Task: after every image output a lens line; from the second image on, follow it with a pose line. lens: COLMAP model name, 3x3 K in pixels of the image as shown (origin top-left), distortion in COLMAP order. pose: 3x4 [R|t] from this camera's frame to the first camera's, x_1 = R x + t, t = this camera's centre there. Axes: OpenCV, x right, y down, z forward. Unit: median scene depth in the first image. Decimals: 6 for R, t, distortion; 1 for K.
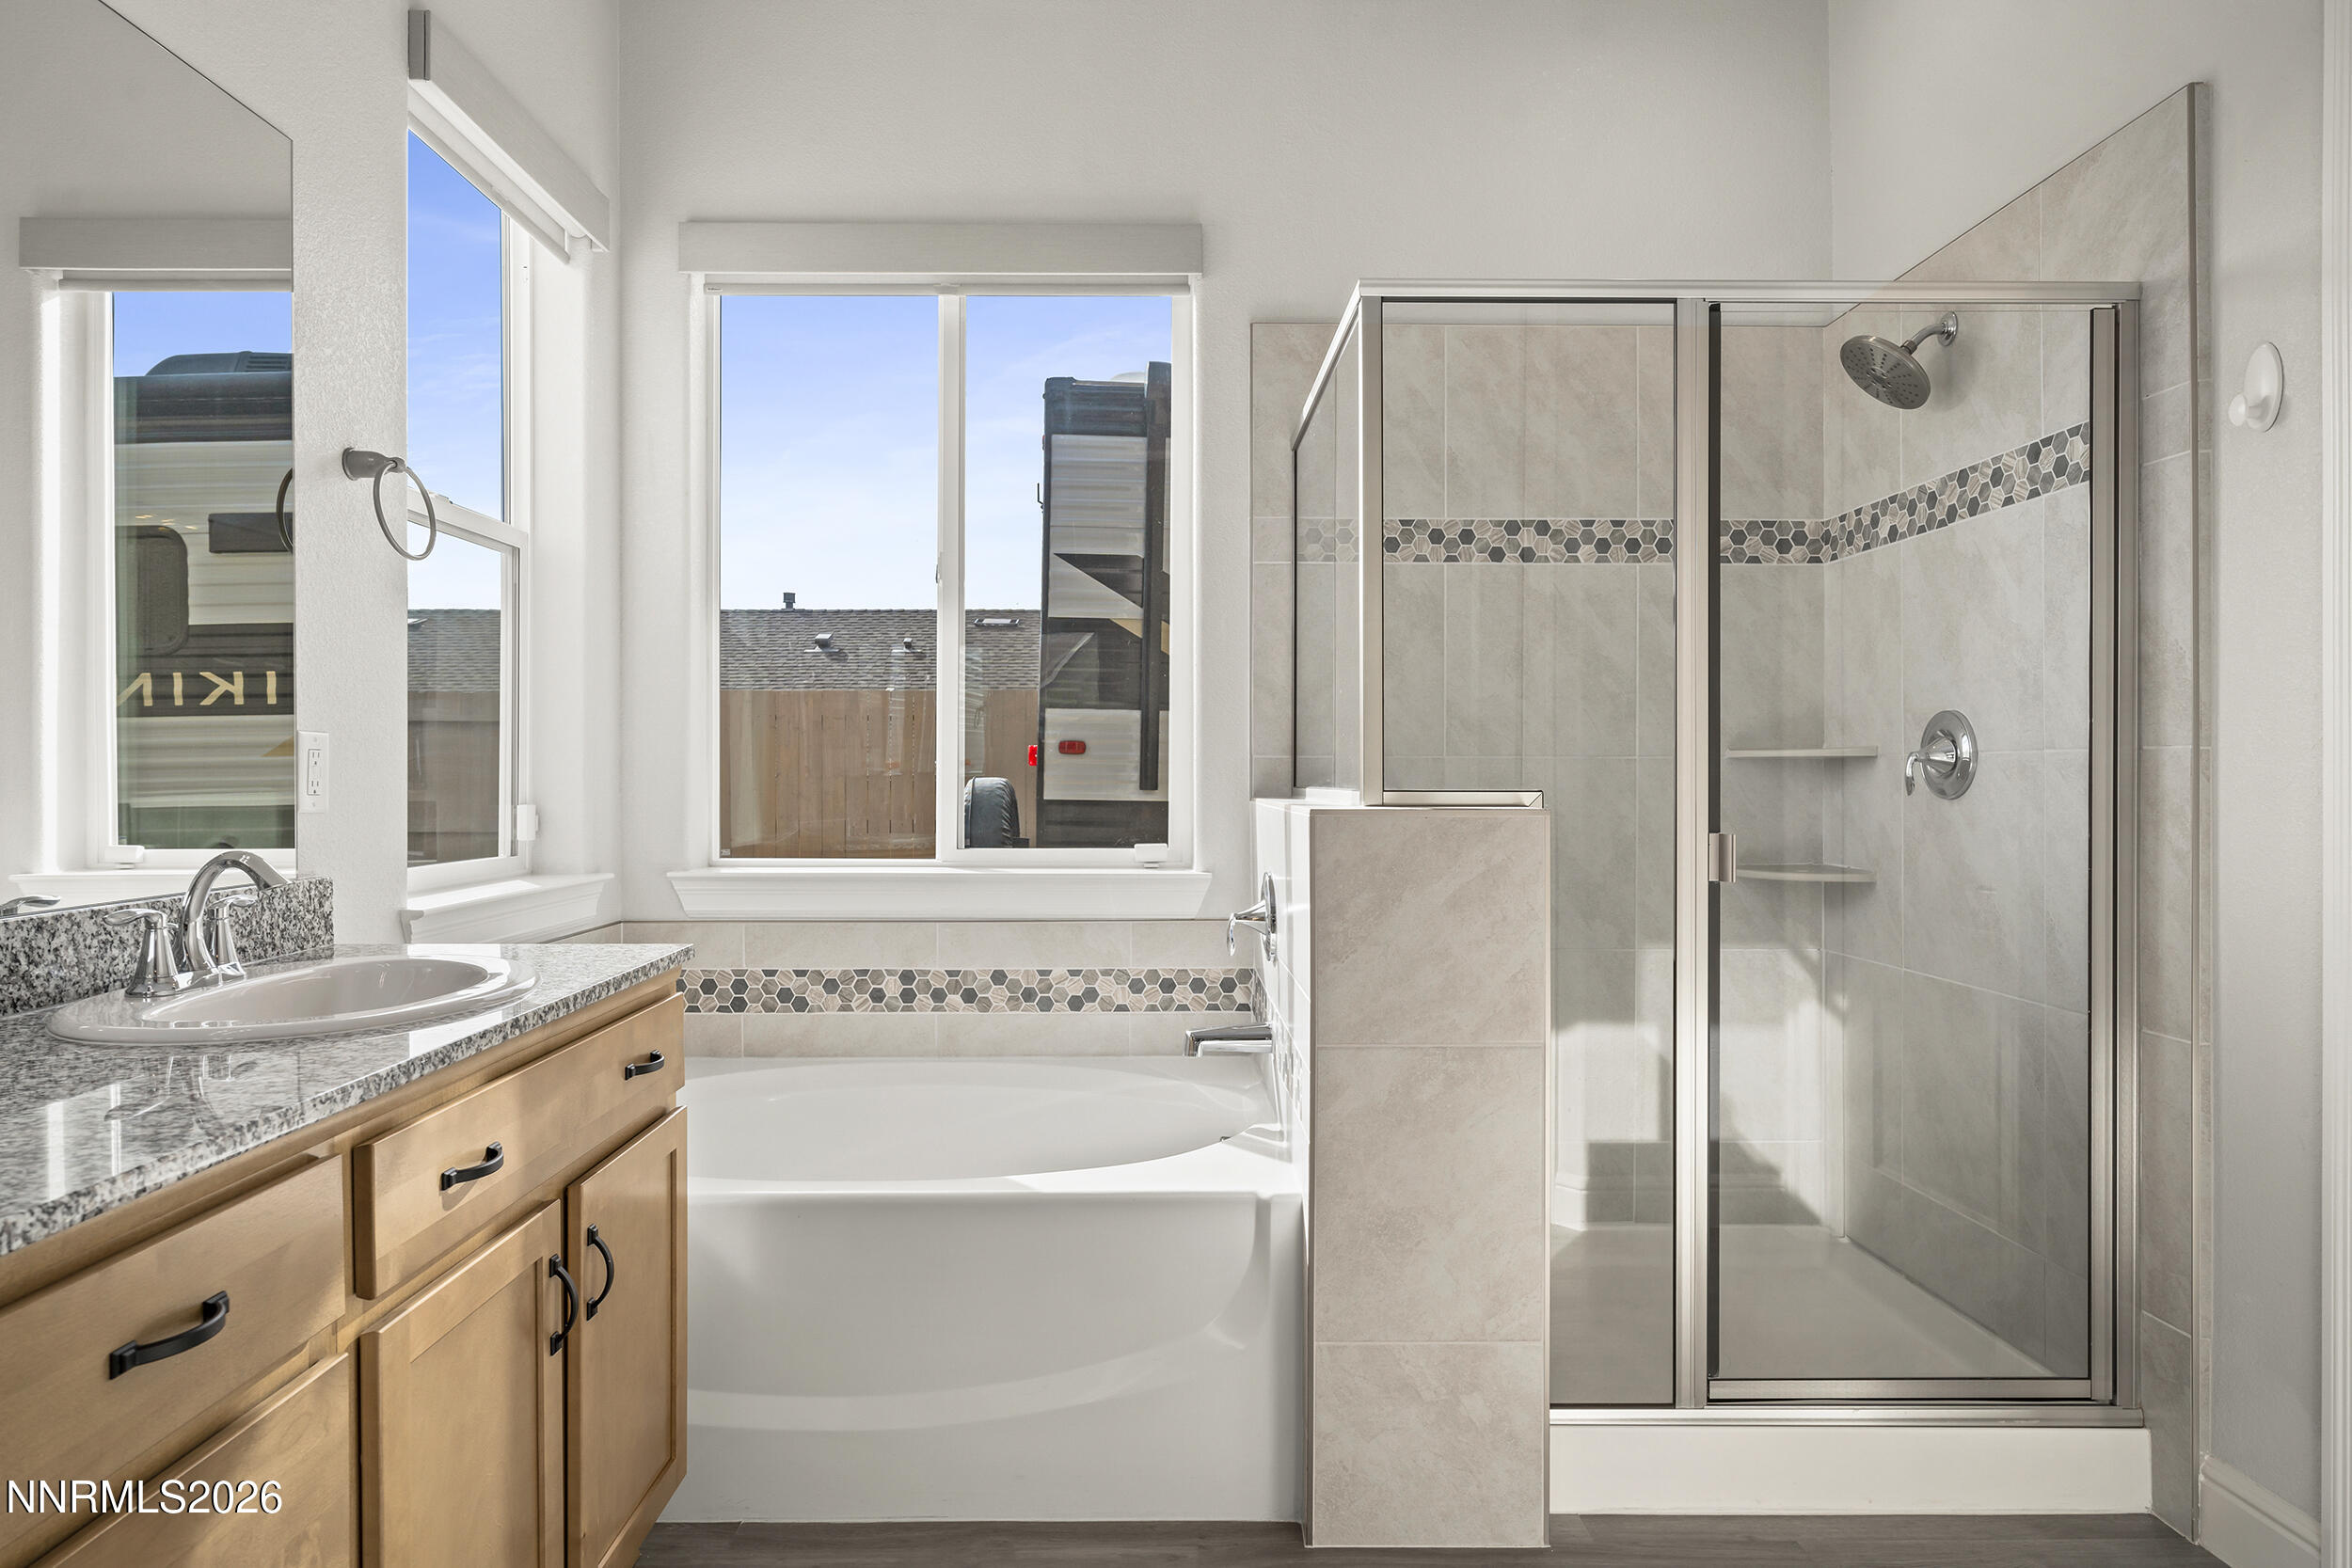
lens RADIAL K [[1367.2, 0, 1176.0], [0, 1367.2, 784.0], [0, 0, 1]] dist [-0.005042, -0.000586]
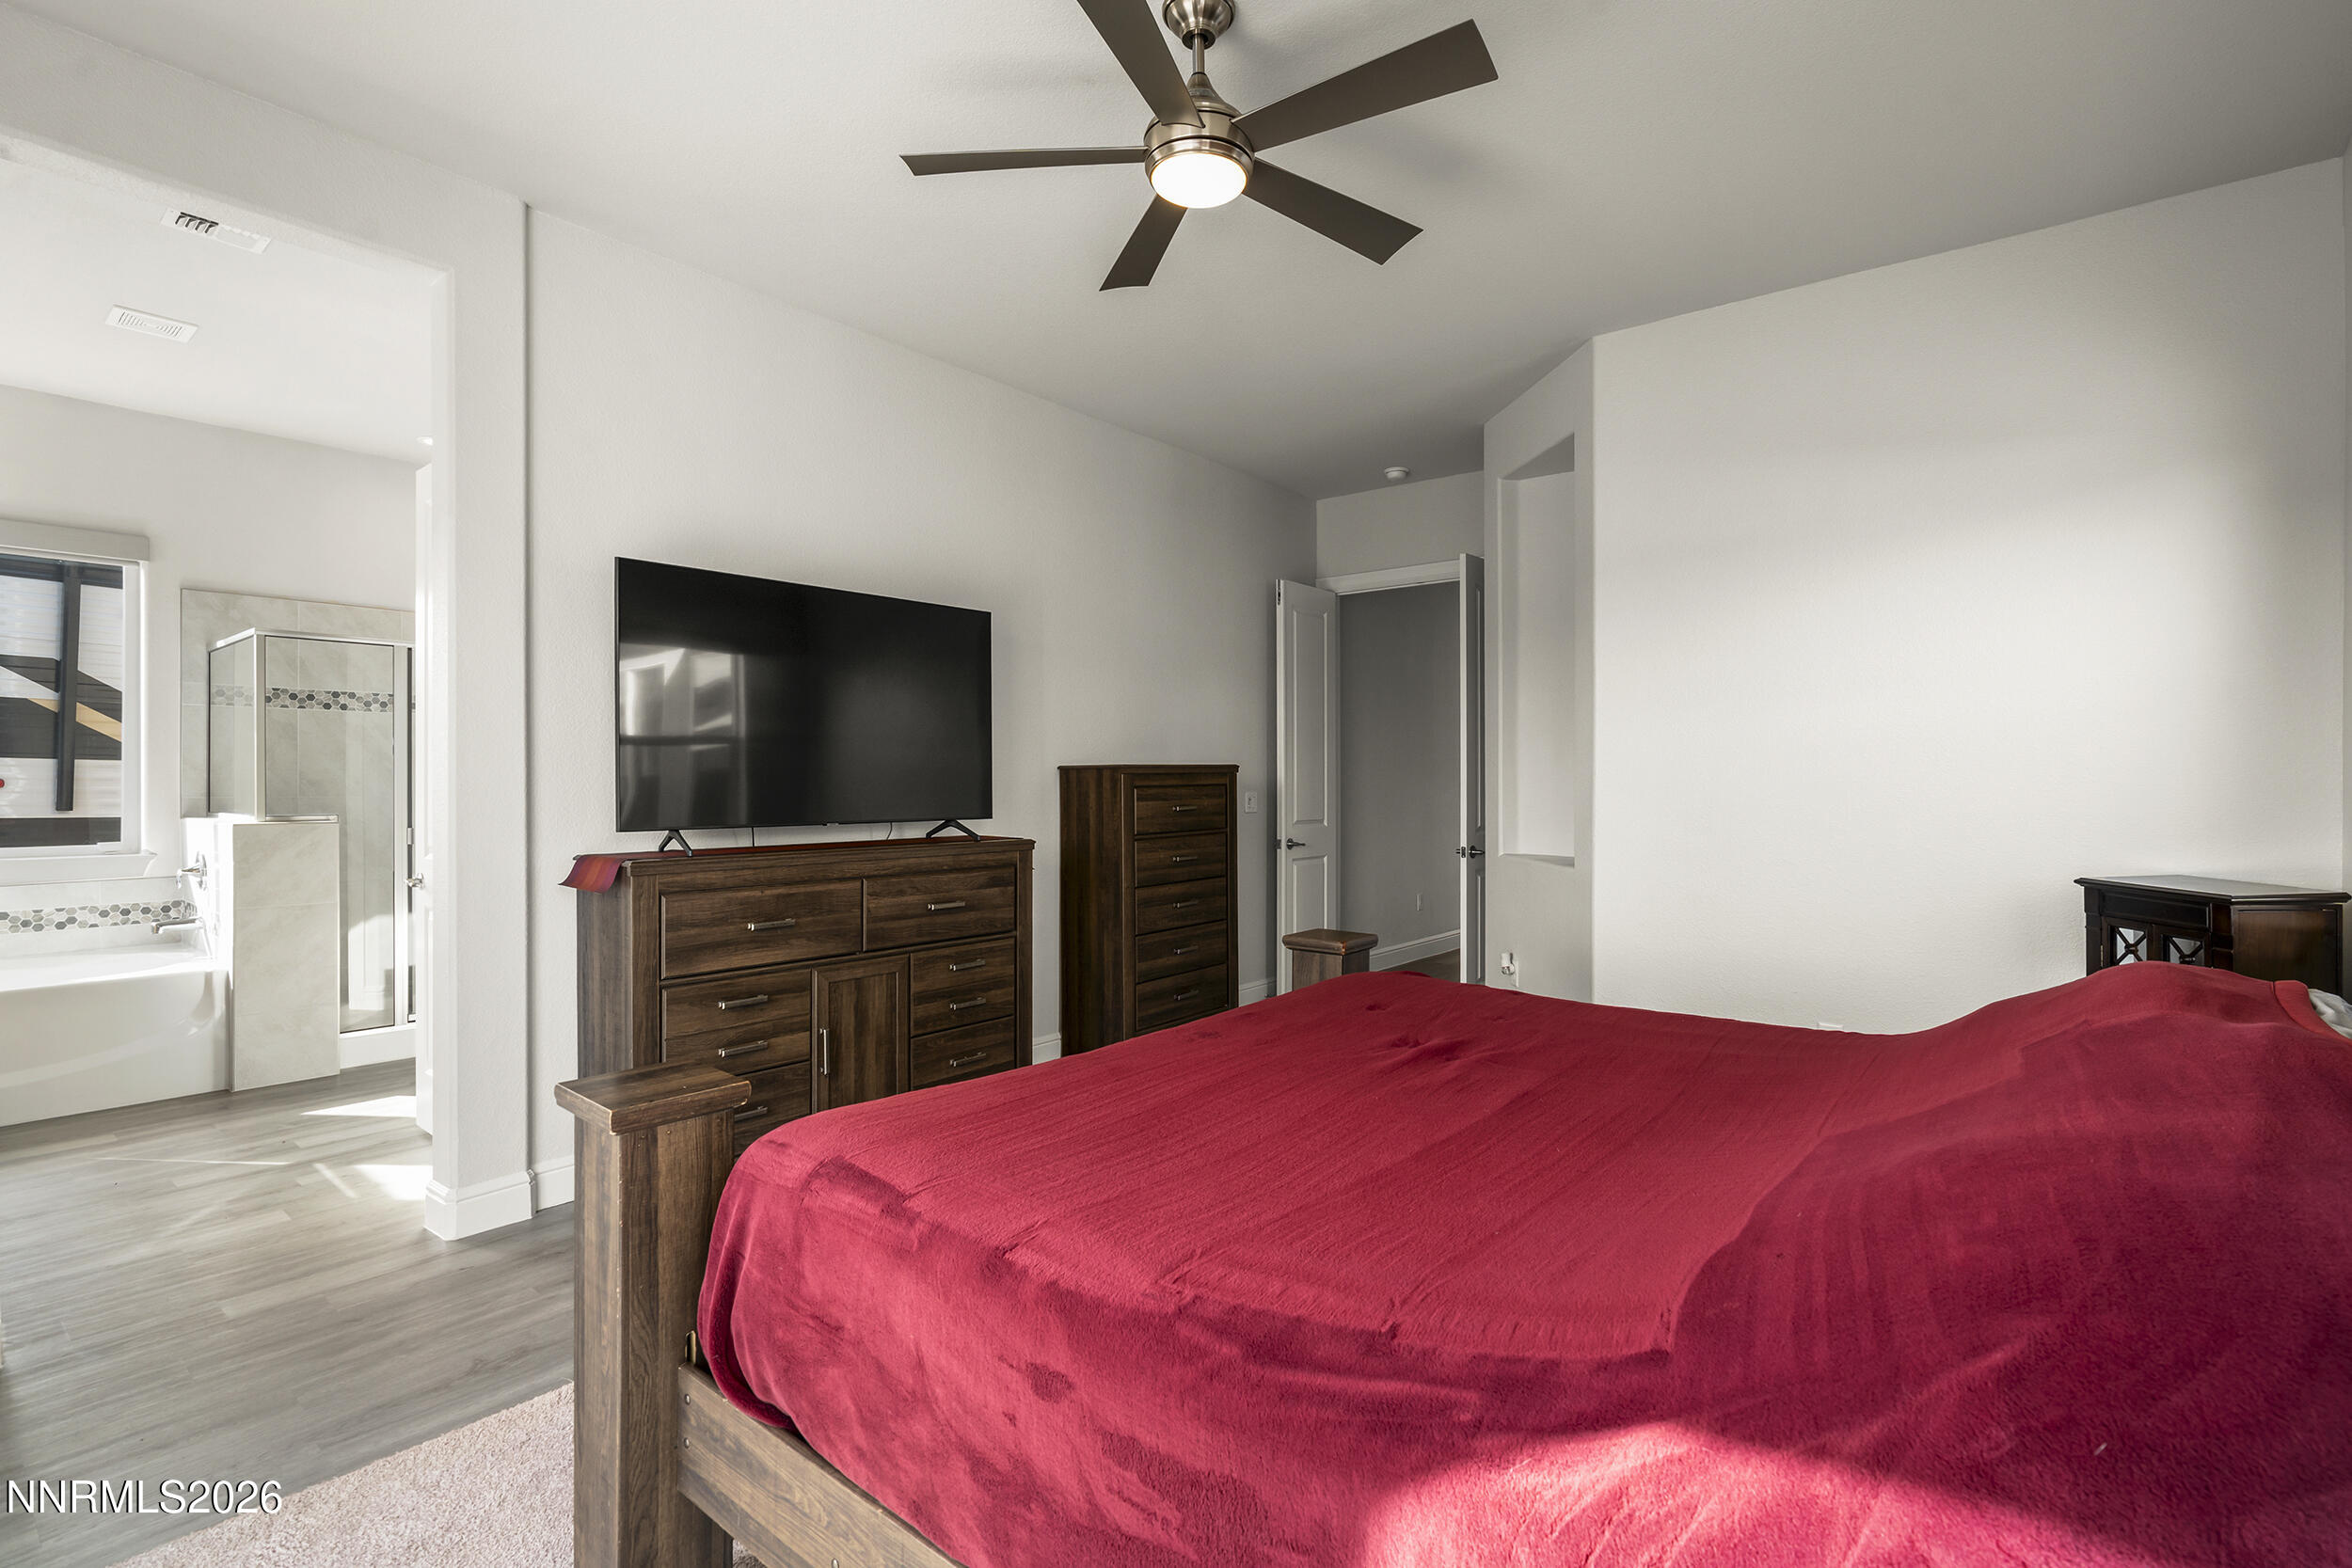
lens RADIAL K [[1099.8, 0, 1169.4], [0, 1099.8, 782.6], [0, 0, 1]] dist [-0.001209, 0.000395]
pose [[0.657636, -0.001644, 0.753334, -0.215123], [0.001882, 0.999998, 0.000540, -0.041028], [-0.753333, 0.001063, 0.657638, -1.225819]]
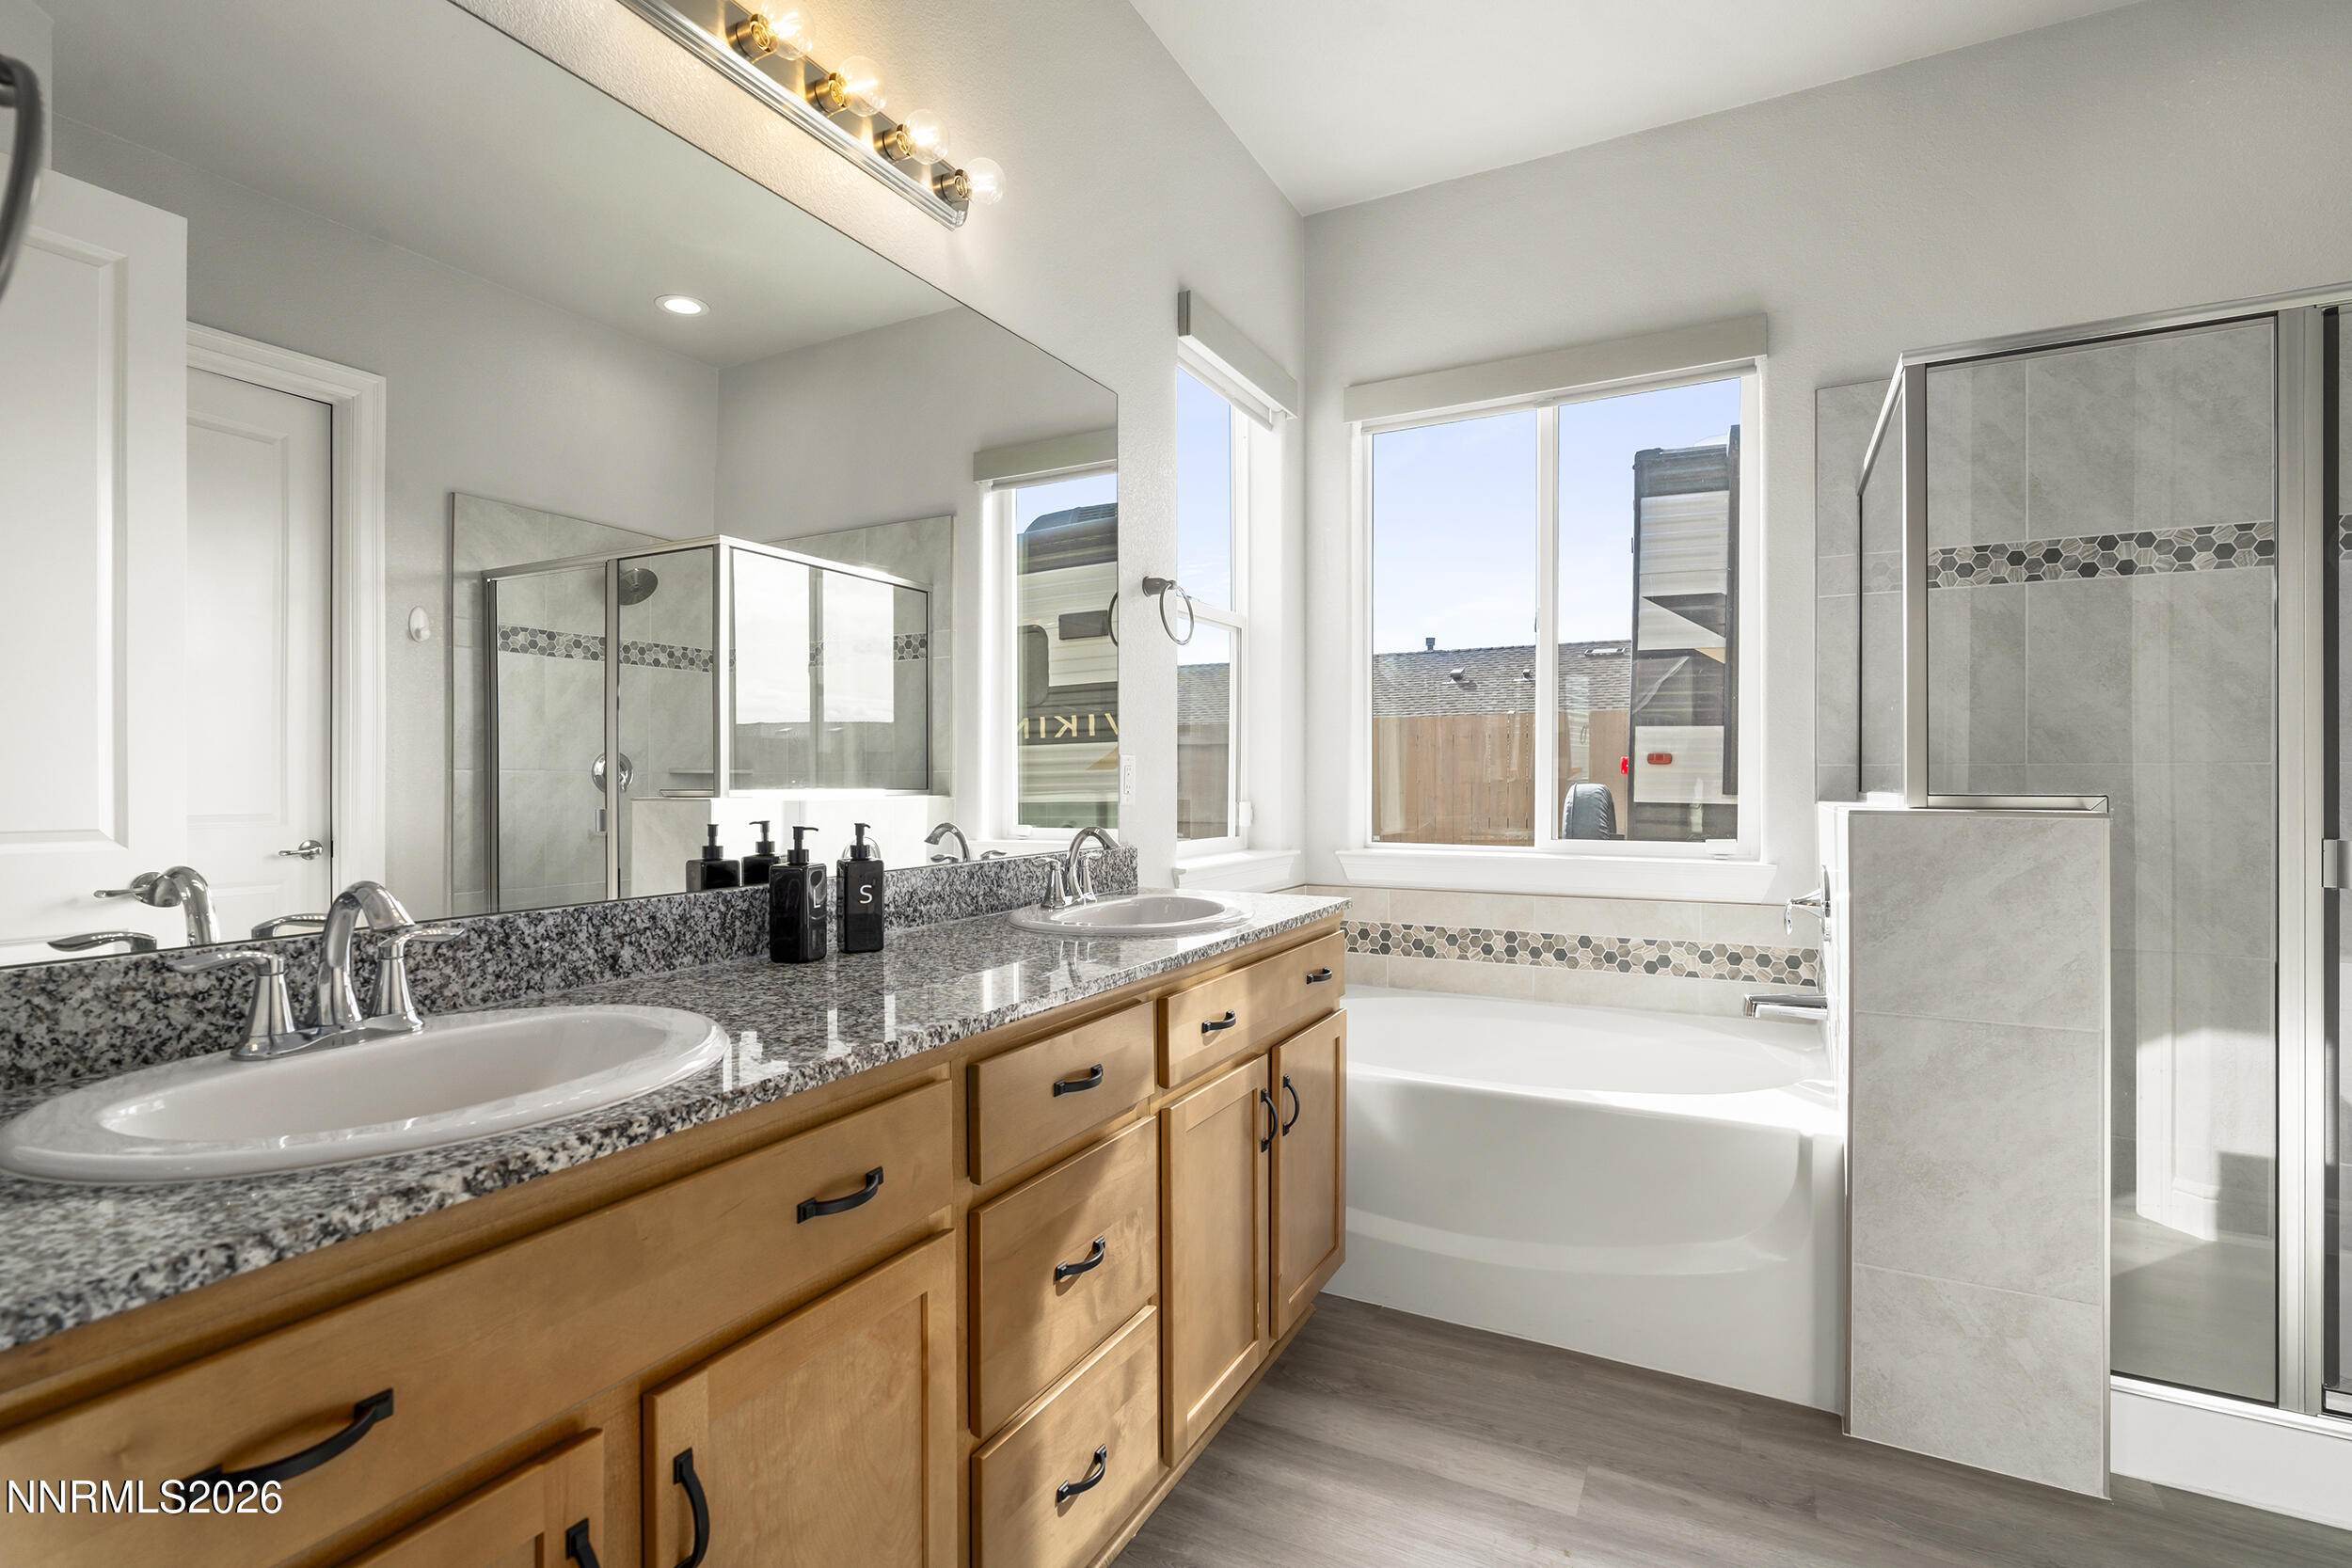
lens RADIAL K [[1099.8, 0, 1169.4], [0, 1099.8, 782.6], [0, 0, 1]] dist [-0.001209, 0.000395]
pose [[0.873079, -0.000238, -0.487579, 0.030997], [-0.002593, 0.999983, -0.005130, 0.000663], [0.487573, 0.005743, 0.873064, -0.074655]]
